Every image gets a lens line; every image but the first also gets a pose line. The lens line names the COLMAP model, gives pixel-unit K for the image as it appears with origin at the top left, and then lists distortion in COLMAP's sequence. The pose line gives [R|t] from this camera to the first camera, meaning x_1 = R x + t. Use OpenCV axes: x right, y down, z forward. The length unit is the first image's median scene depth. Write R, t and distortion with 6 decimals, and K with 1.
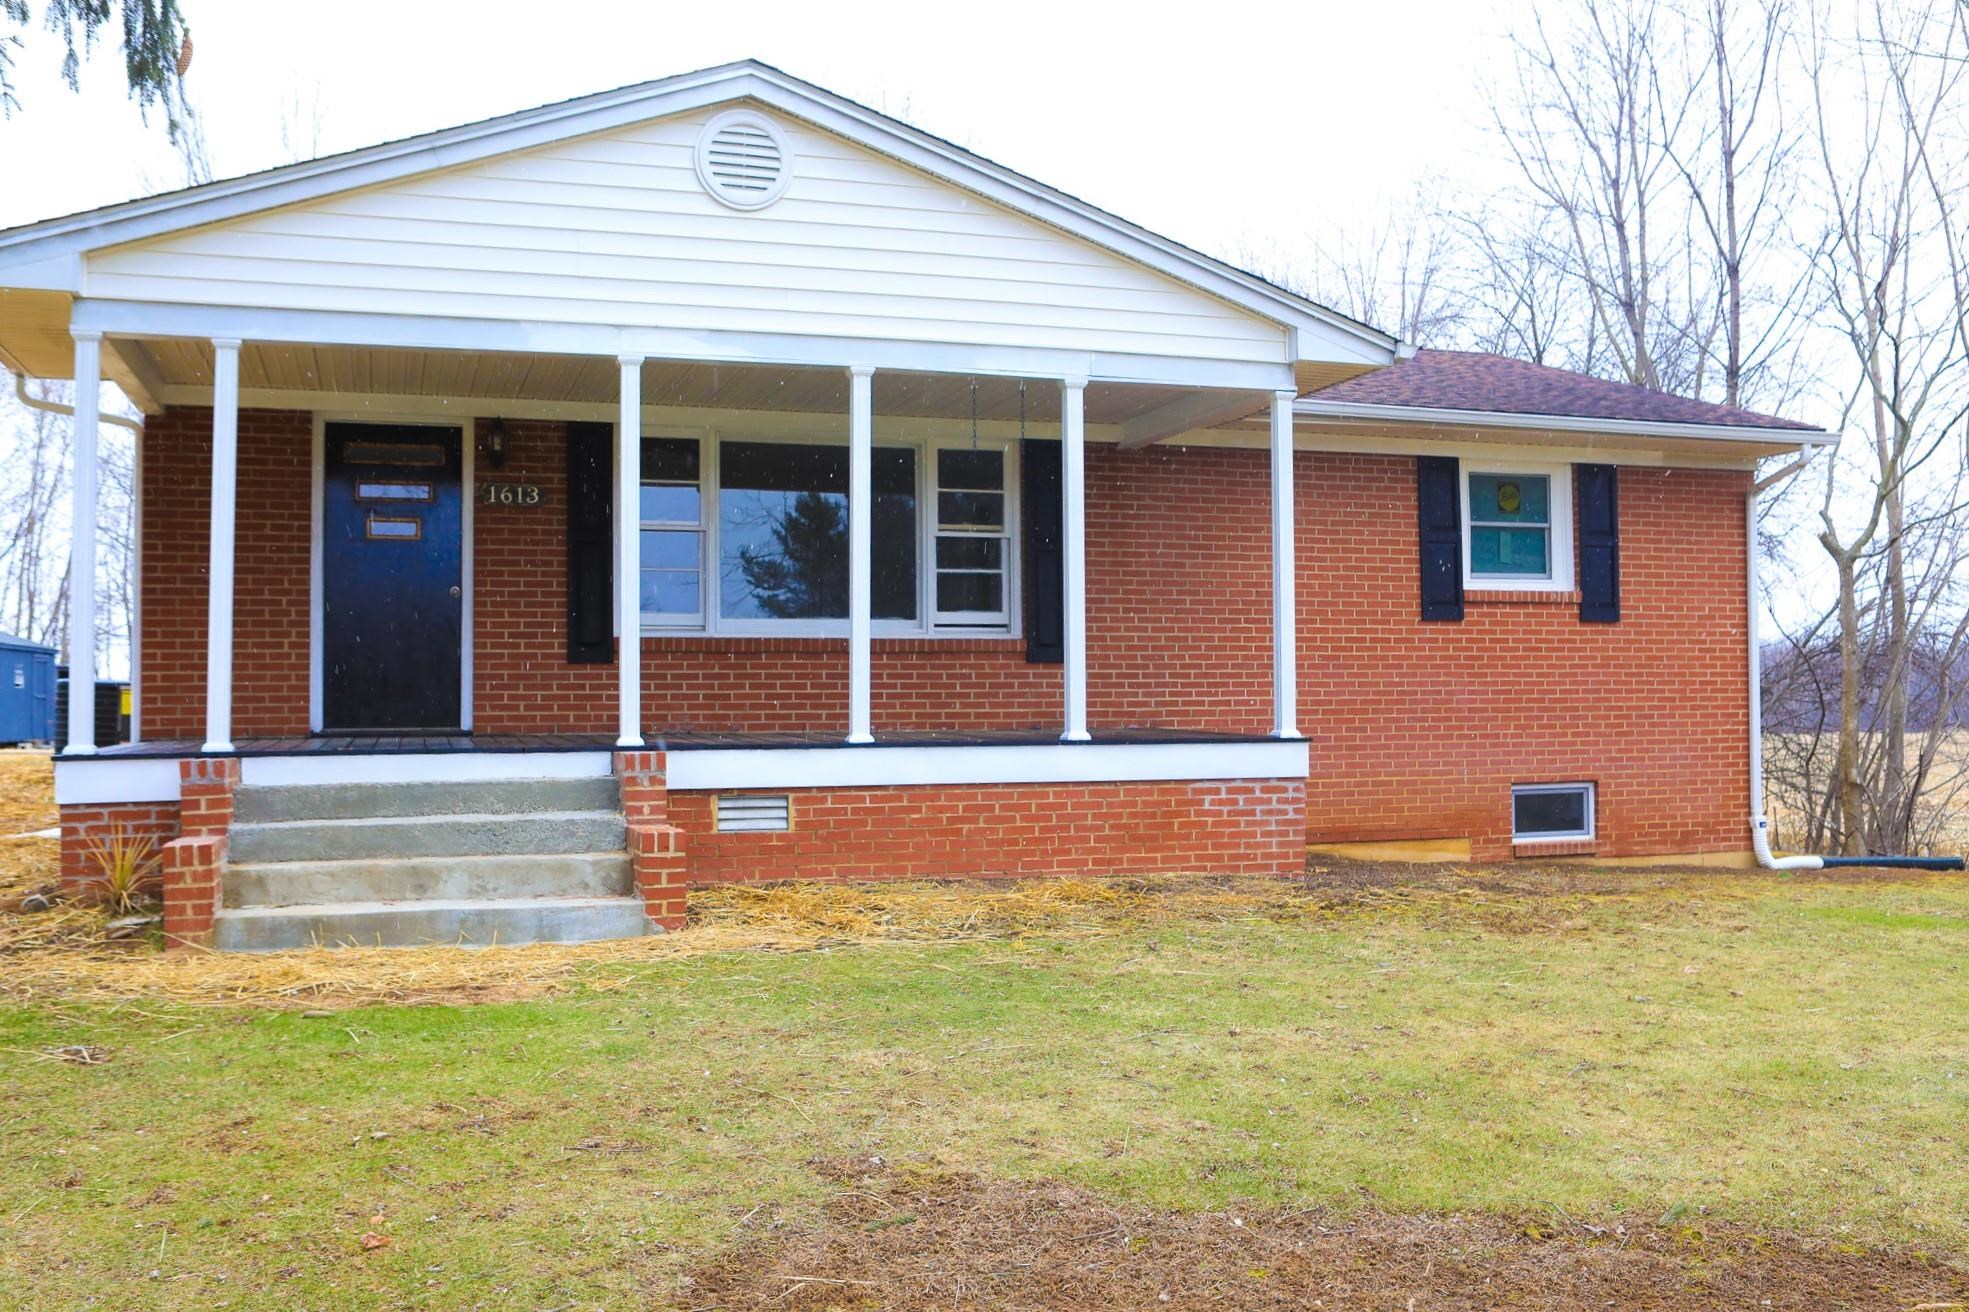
lens RADIAL K [[1836.2, 0, 984.5], [0, 1836.2, 656.0], [0, 0, 1]] dist [-0.107194, 0.179428]
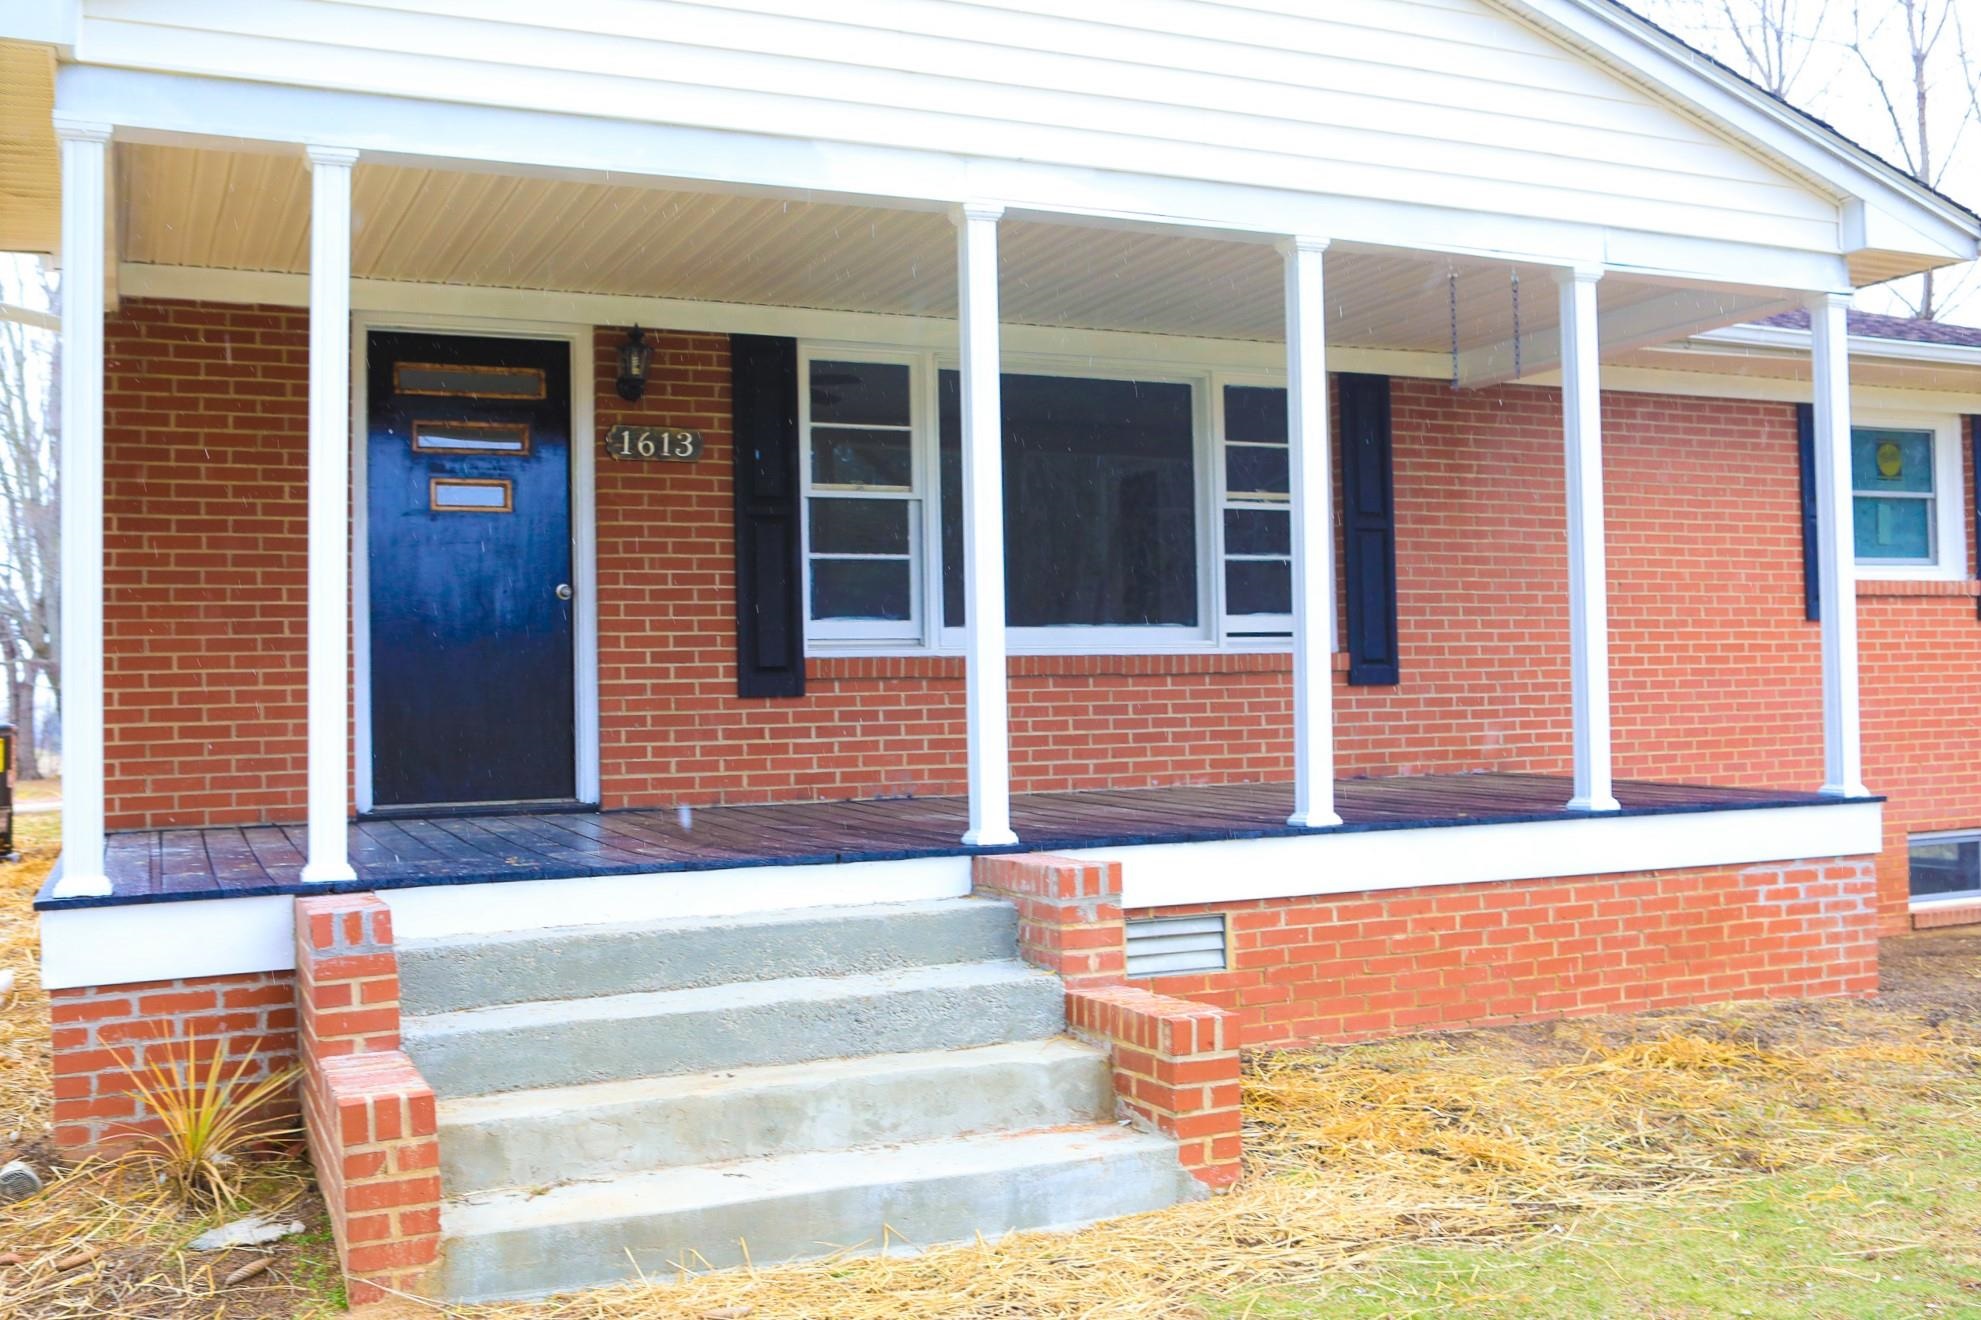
lens RADIAL K [[1937.6, 0, 990.5], [0, 1937.6, 660.0], [0, 0, 1]] dist [-0.088812, 0.158543]
pose [[0.993694, -0.010879, 0.111599, -0.237592], [0.010378, 0.999933, 0.005068, -0.013831], [-0.111647, -0.003878, 0.993740, 0.320549]]
